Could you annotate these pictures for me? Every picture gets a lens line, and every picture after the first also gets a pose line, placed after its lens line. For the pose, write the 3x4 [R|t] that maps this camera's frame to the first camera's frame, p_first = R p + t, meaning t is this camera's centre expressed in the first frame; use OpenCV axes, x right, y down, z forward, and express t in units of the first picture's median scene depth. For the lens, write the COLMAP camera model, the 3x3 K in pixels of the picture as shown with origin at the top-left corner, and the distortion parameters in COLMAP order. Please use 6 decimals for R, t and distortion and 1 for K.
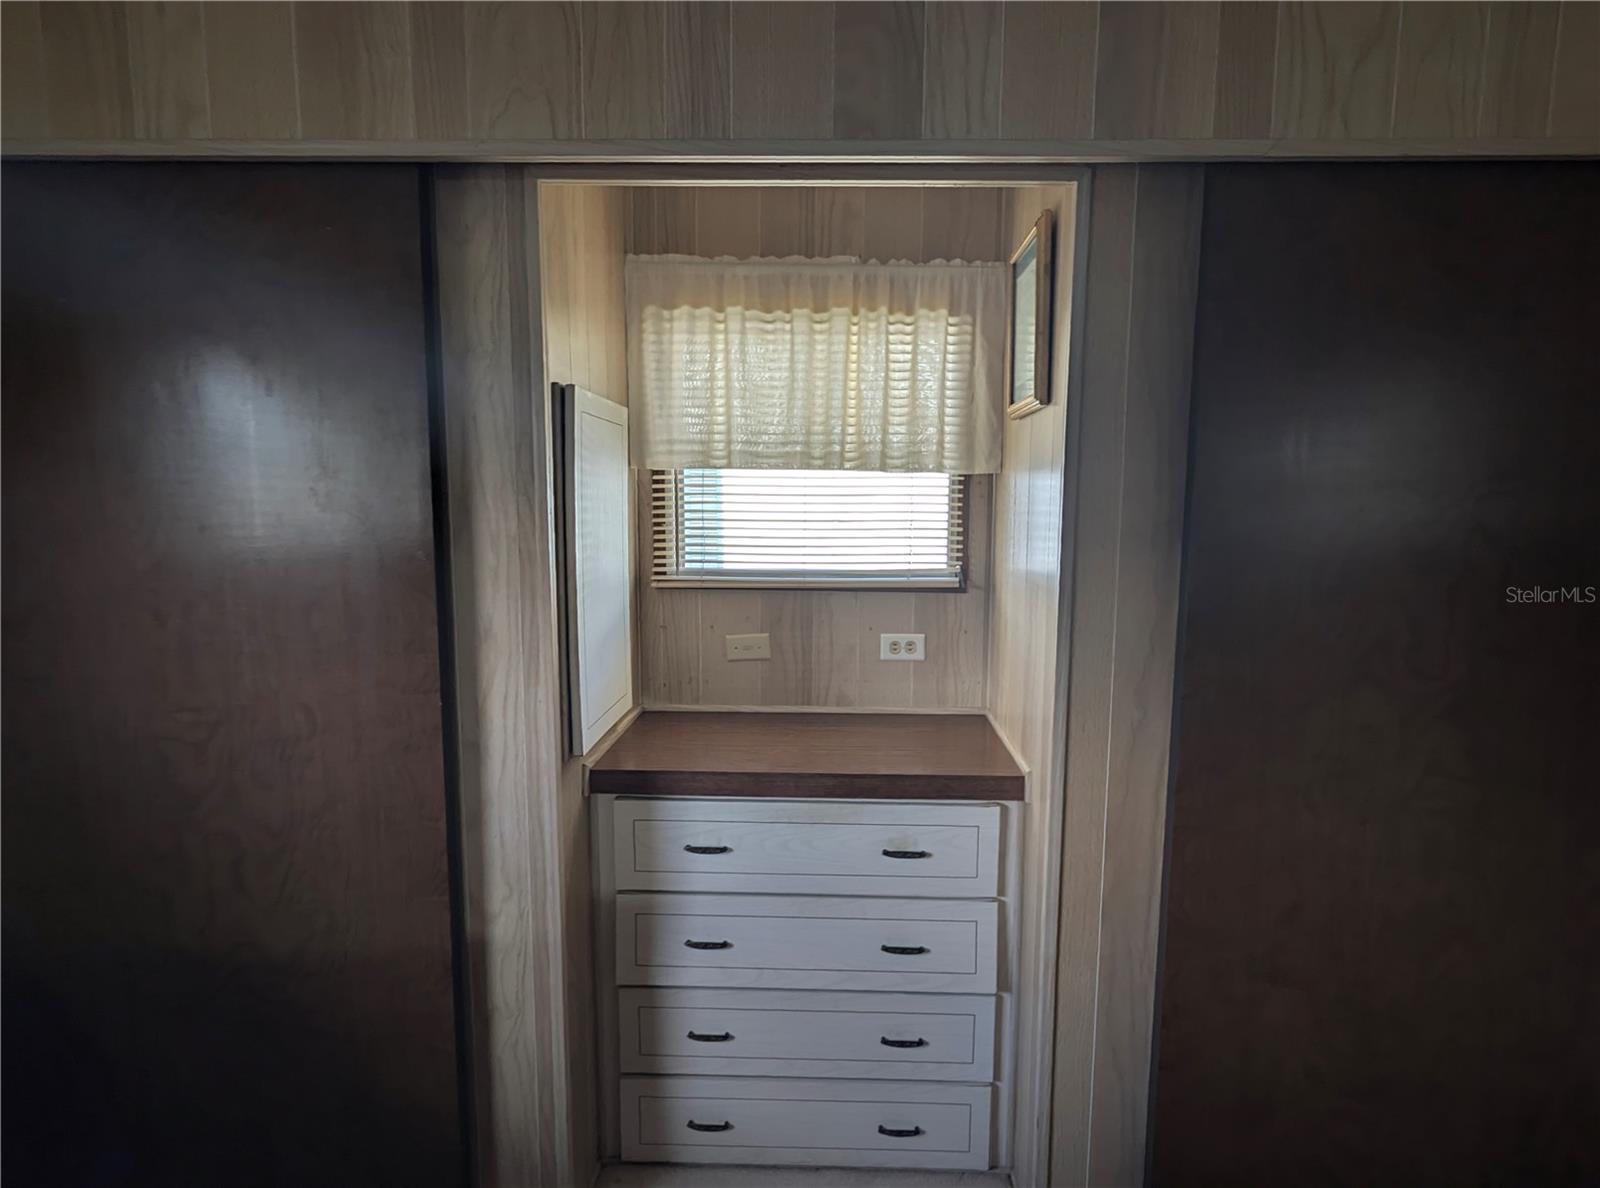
lens RADIAL K [[808.2, 0, 797.2], [0, 808.2, 596.3], [0, 0, 1]] dist [0.003098, 0.000354]
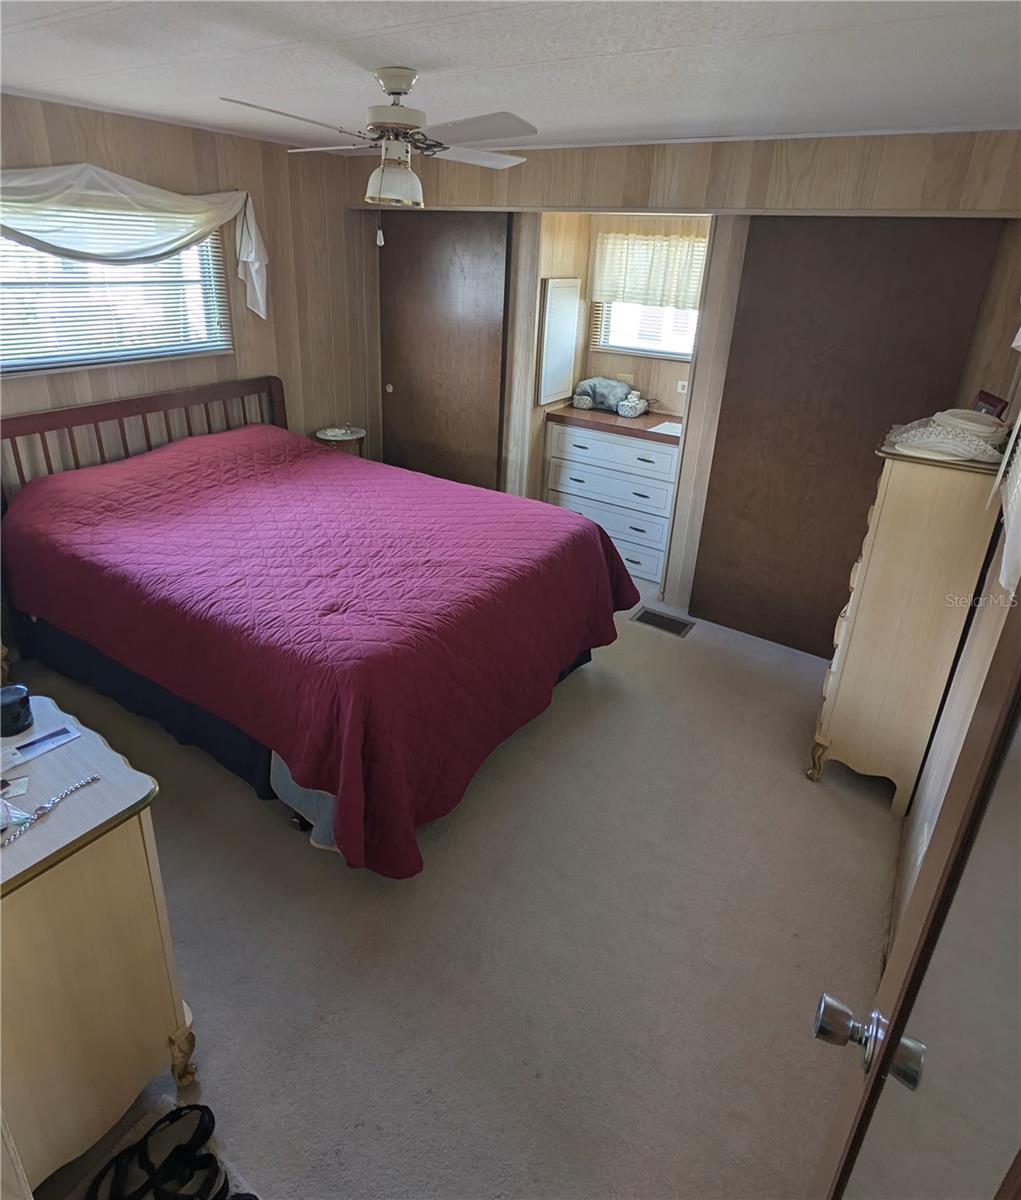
lens RADIAL K [[711.6, 0, 482.3], [0, 711.6, 528.1], [0, 0, 1]] dist [-0.001036, 0.000528]
pose [[0.831630, 0.225565, -0.507457, 0.930280], [-0.093775, 0.957711, 0.272022, -0.060861], [0.547355, -0.178635, 0.817613, -1.276714]]
